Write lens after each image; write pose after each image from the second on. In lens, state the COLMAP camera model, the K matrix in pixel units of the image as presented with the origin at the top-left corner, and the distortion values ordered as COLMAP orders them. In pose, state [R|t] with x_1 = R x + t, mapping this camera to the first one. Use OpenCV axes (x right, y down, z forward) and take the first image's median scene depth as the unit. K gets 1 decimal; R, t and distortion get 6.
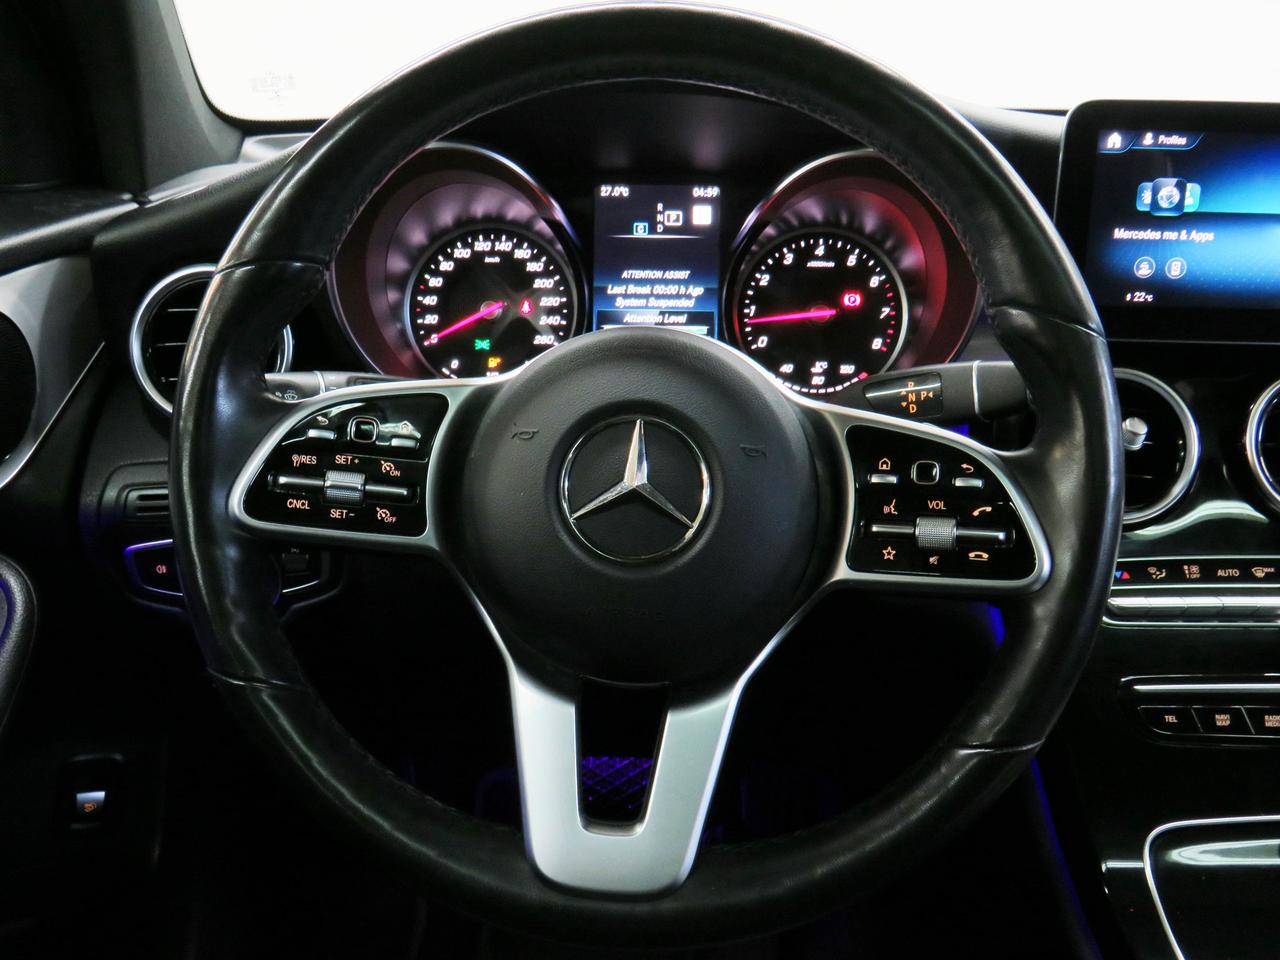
lens RADIAL K [[1195.1, 0, 645.2], [0, 1195.1, 484.0], [0, 0, 1]] dist [-0.035937, 0.003358]
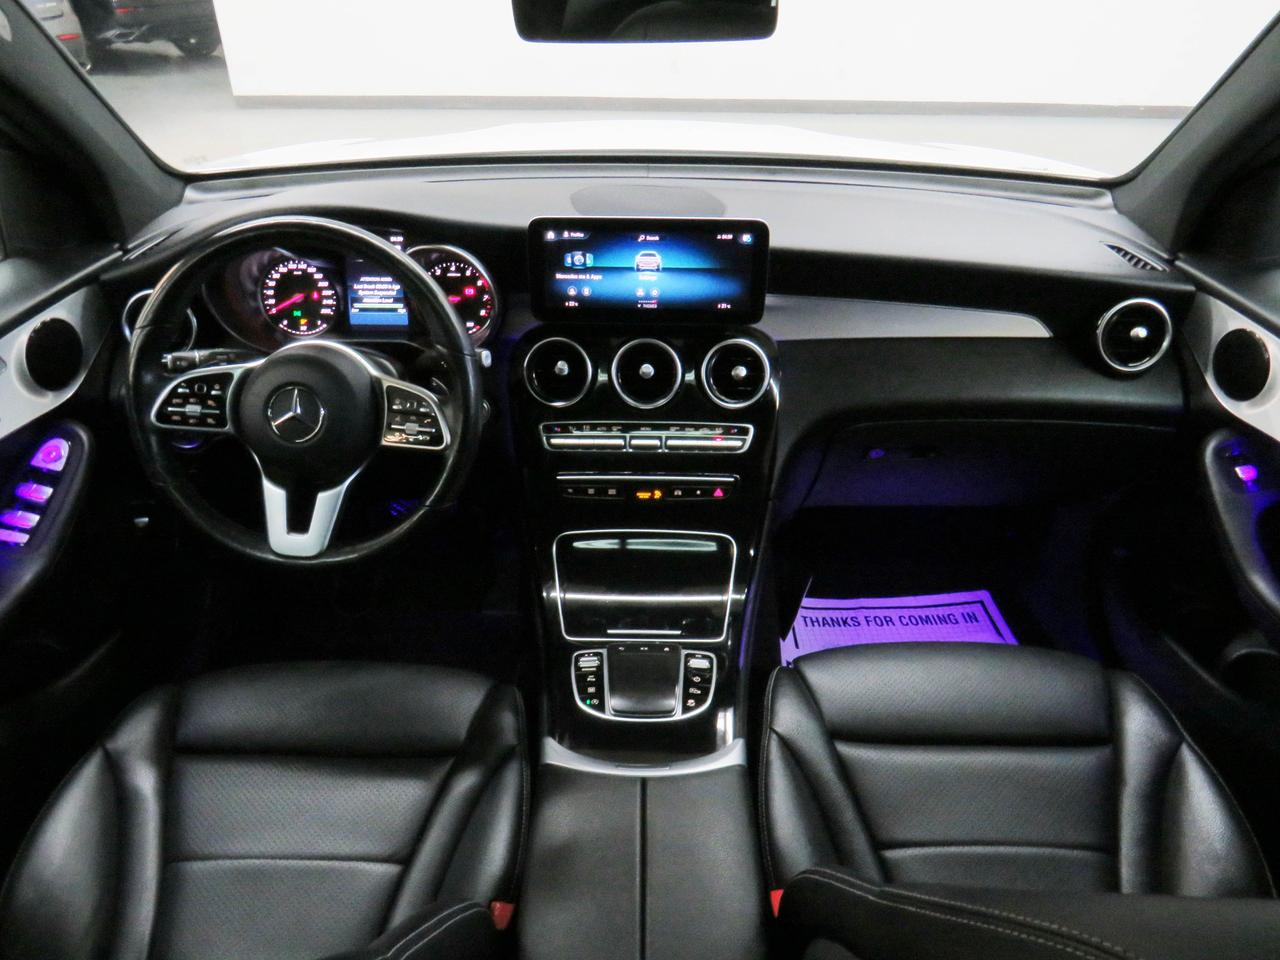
lens RADIAL K [[932.2, 0, 637.1], [0, 932.2, 476.5], [0, 0, 1]] dist [-0.001248, -0.007947]
pose [[0.999978, -0.003868, -0.005428, 0.549023], [0.004955, 0.976106, 0.217237, -0.221271], [0.004458, -0.217259, 0.976104, -0.774767]]
